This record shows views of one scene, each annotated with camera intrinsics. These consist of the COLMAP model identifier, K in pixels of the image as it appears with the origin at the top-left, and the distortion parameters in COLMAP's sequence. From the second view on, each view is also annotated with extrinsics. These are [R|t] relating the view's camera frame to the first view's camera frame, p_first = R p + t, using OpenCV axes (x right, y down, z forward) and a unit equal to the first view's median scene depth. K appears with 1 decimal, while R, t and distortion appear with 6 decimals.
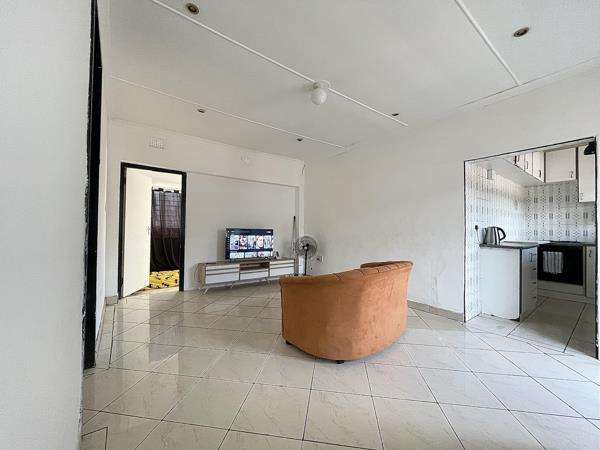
lens RADIAL K [[242.4, 0, 300.0], [0, 242.4, 225.0], [0, 0, 1]] dist [-0.000058, -0.000040]
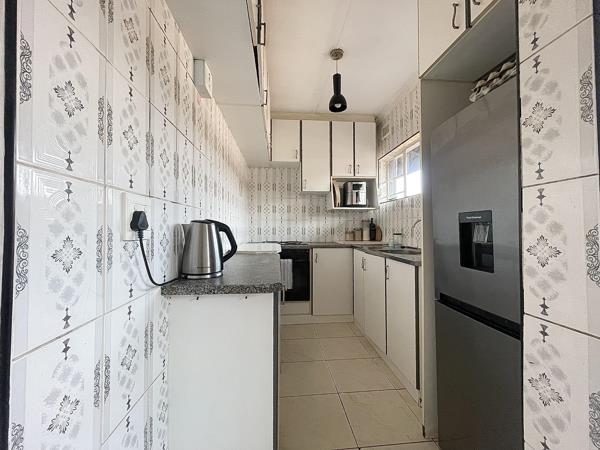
lens RADIAL K [[242.4, 0, 300.0], [0, 242.4, 225.0], [0, 0, 1]] dist [-0.000058, -0.000040]
pose [[0.524589, -0.003613, 0.851348, 0.225673], [-0.003888, 0.999970, 0.006640, 0.004118], [-0.851347, -0.006794, 0.524559, 0.278149]]
